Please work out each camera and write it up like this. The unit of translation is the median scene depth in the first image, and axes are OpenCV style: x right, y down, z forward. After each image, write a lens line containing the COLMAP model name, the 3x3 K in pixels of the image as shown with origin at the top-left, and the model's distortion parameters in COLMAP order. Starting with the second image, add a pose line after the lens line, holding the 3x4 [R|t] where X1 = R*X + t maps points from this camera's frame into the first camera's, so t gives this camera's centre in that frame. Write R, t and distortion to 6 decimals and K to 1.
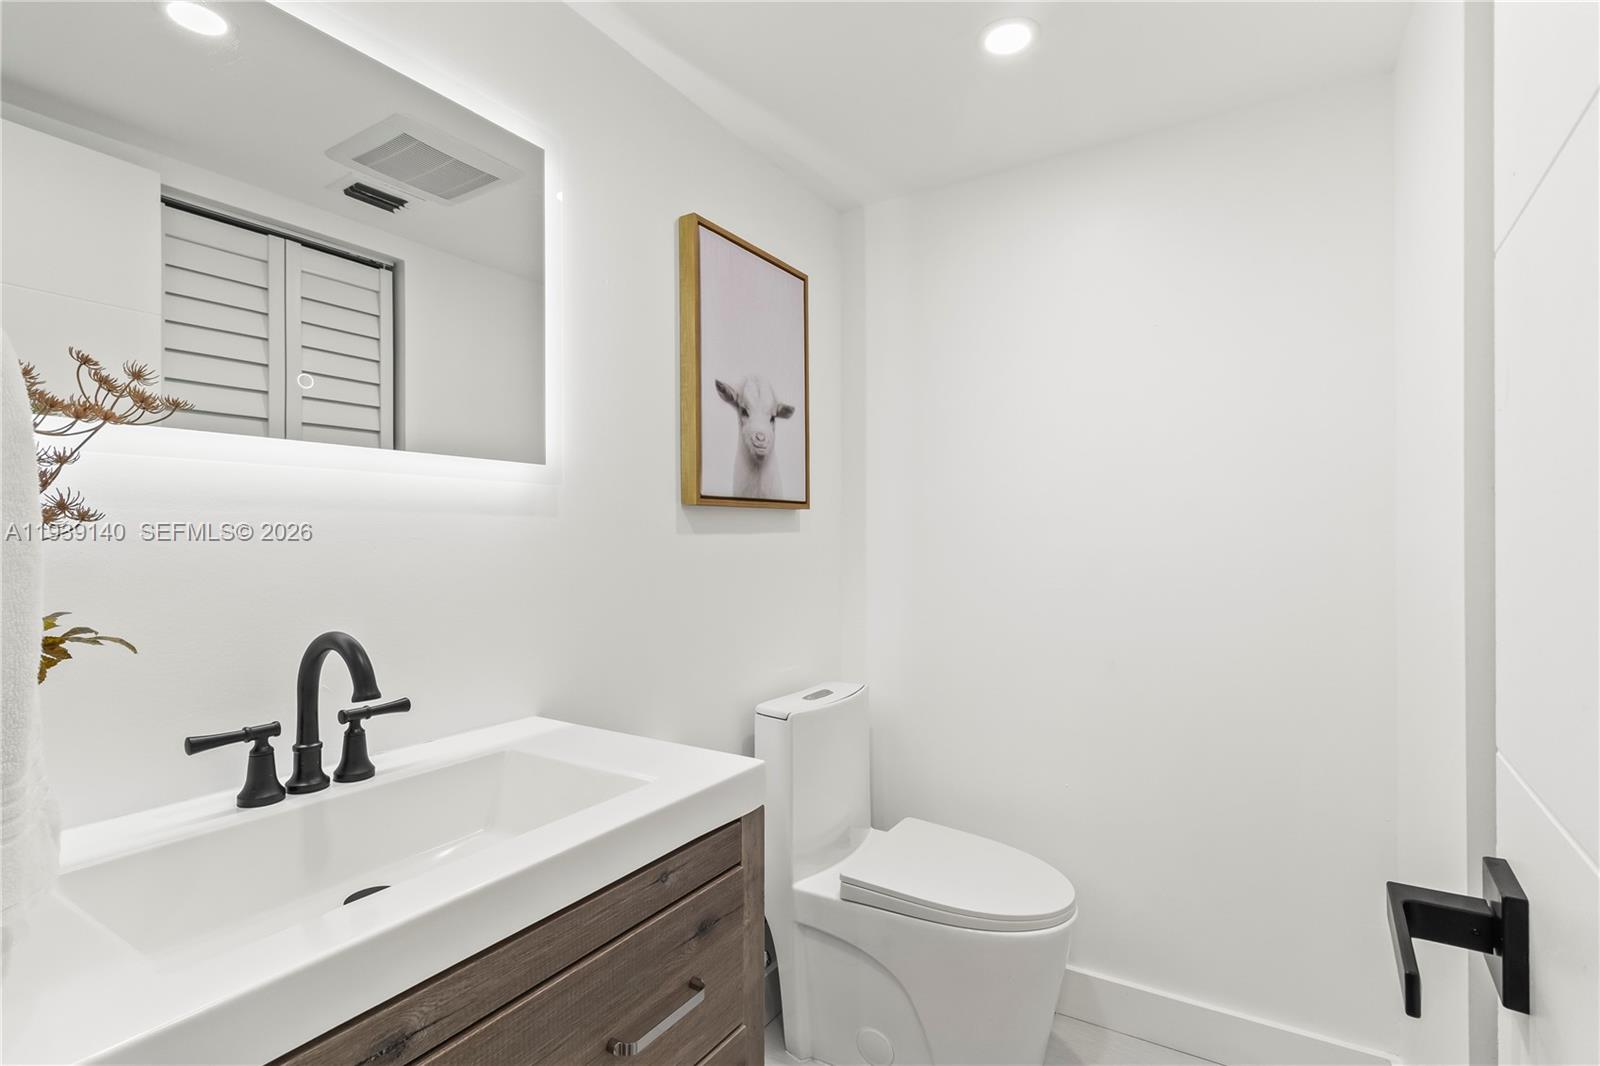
lens RADIAL K [[745.2, 0, 800.7], [0, 745.2, 528.2], [0, 0, 1]] dist [-0.000889, 0.001680]
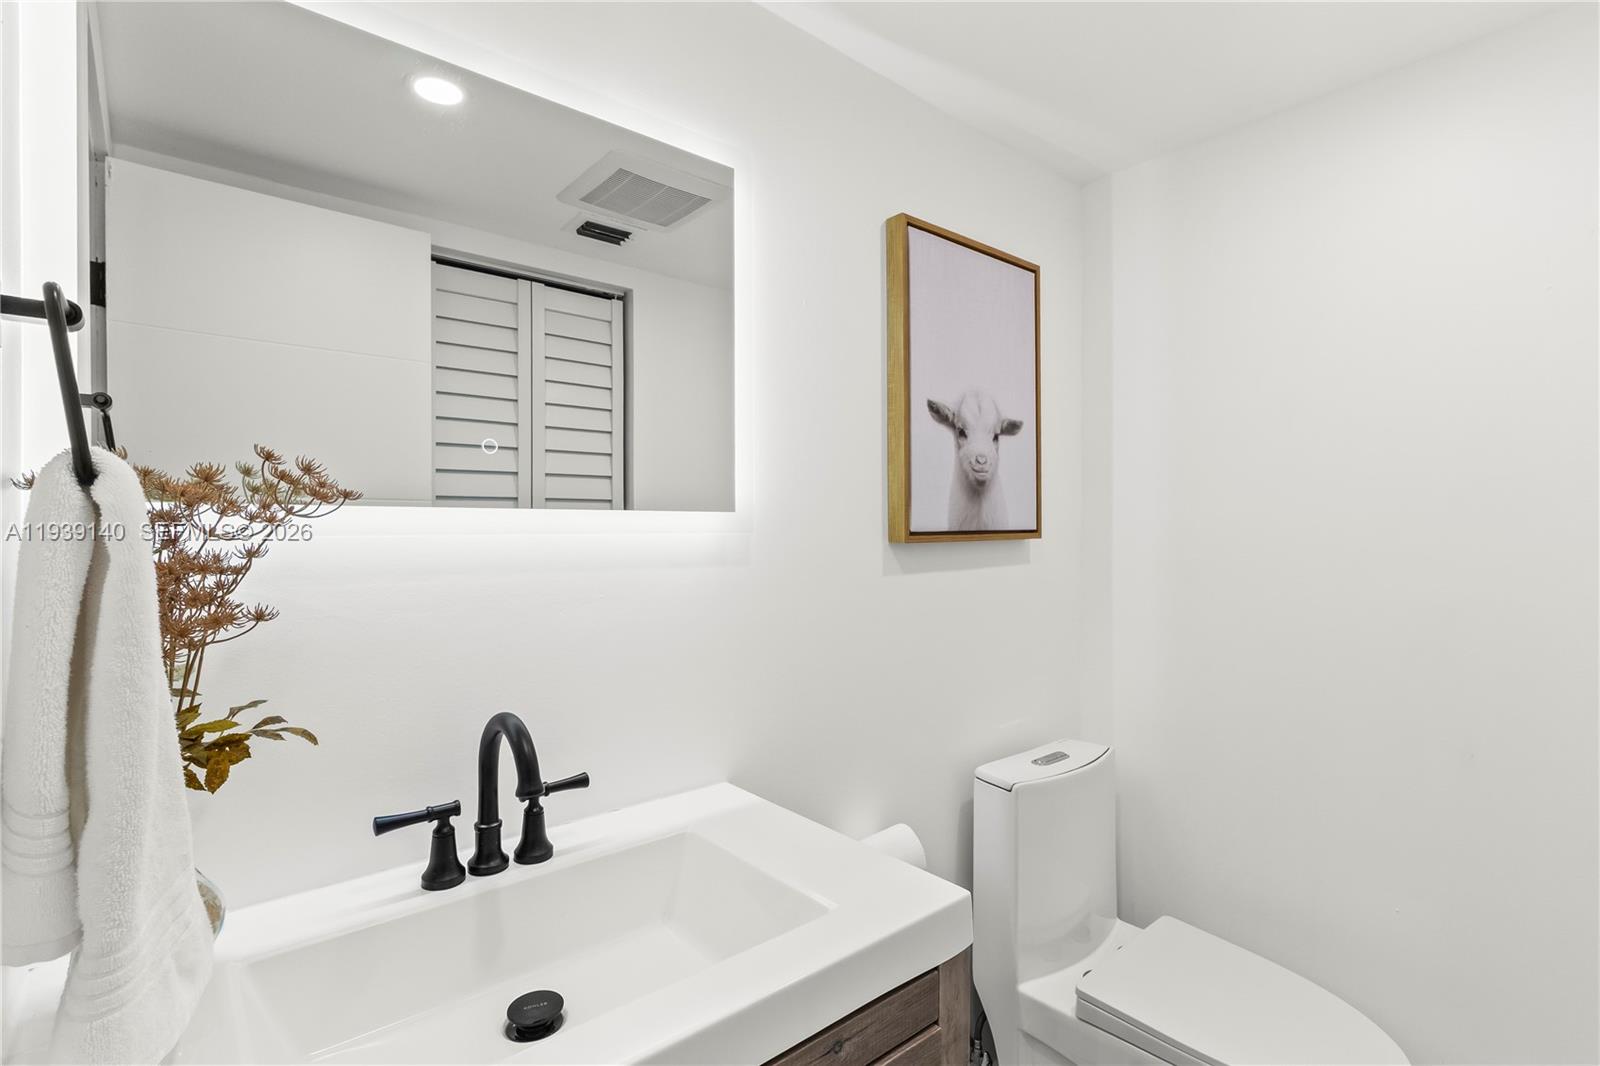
lens RADIAL K [[745.2, 0, 810.9], [0, 745.2, 521.5], [0, 0, 1]] dist [-0.000889, 0.001680]
pose [[0.954142, 0.000266, -0.299355, 0.018903], [0.002989, 0.999941, 0.010415, -0.065928], [0.299341, -0.010832, 0.954085, 0.117328]]
